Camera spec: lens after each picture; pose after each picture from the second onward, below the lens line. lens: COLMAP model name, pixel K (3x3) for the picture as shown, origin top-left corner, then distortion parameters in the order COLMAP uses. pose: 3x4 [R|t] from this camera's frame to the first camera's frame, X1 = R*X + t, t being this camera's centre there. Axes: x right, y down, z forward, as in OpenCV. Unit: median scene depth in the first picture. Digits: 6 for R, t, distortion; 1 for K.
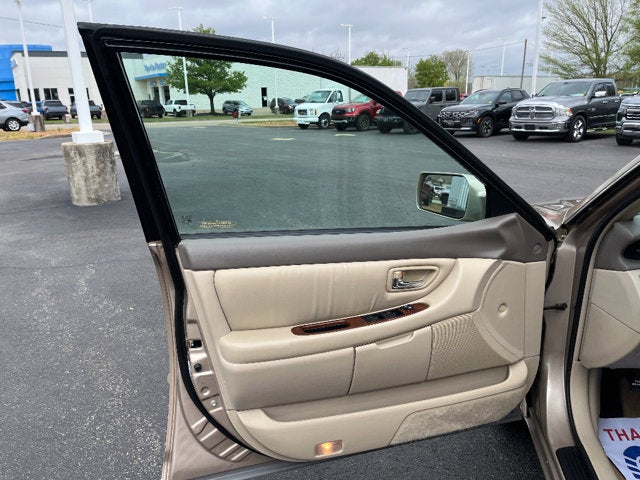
lens RADIAL K [[461.8, 0, 320.0], [0, 461.8, 240.0], [0, 0, 1]] dist [0.048522, -0.076975]
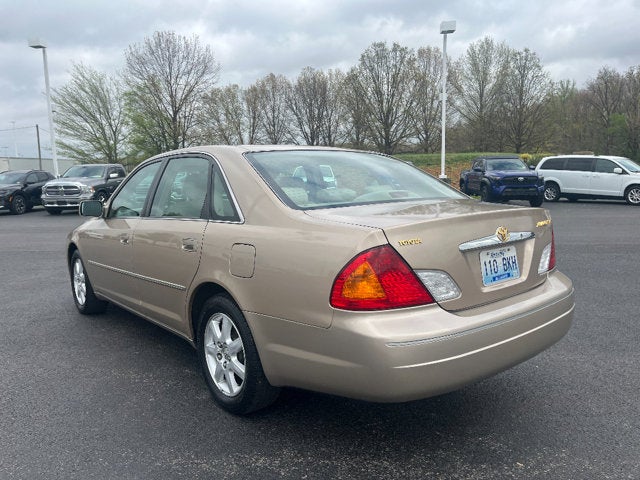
lens RADIAL K [[461.8, 0, 320.0], [0, 461.8, 240.0], [0, 0, 1]] dist [0.048522, -0.076975]
pose [[0.598091, -0.105529, 0.794450, -0.076886], [0.236498, 0.970388, -0.049145, 0.045991], [-0.765739, 0.217279, 0.605338, -0.142281]]
